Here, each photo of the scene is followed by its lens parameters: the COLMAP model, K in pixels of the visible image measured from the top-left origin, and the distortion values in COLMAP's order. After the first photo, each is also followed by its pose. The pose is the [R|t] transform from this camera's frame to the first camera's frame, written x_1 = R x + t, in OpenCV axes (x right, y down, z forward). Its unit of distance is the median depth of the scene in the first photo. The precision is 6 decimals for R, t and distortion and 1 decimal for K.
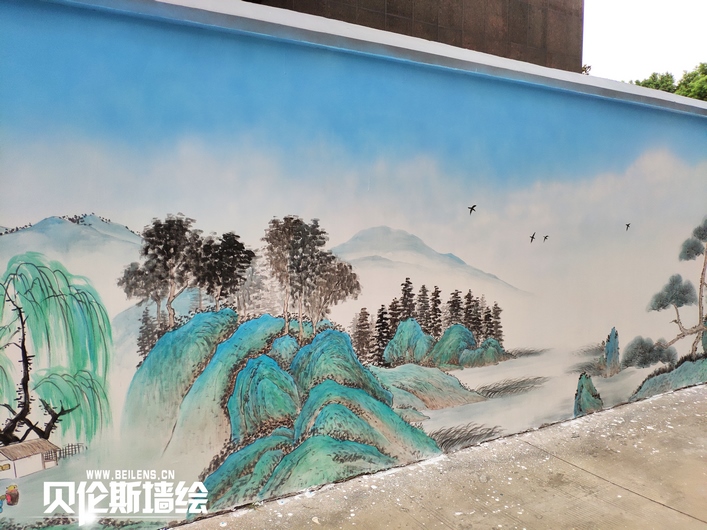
lens RADIAL K [[491.0, 0, 354.0], [0, 491.0, 269.3], [0, 0, 1]] dist [0.054433, -0.079015]
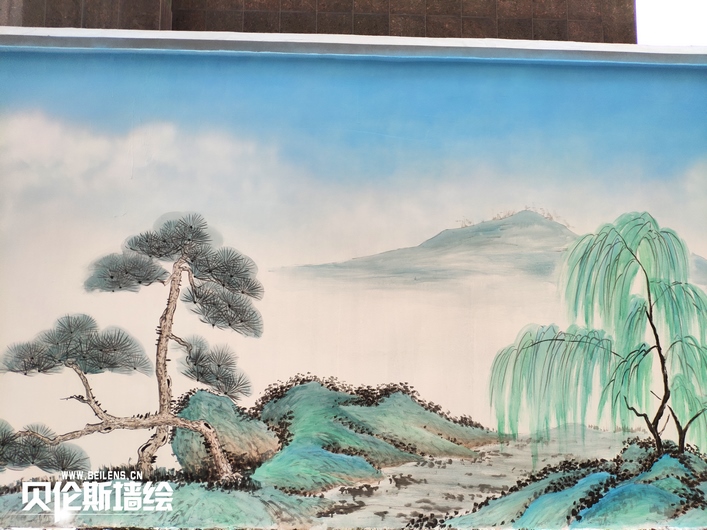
lens RADIAL K [[491.0, 0, 352.4], [0, 491.0, 260.6], [0, 0, 1]] dist [0.054433, -0.079015]
pose [[0.897622, 0.015350, -0.440499, 1.167721], [-0.059516, 0.994462, -0.086623, -0.020789], [0.436730, 0.103971, 0.893564, 0.611320]]
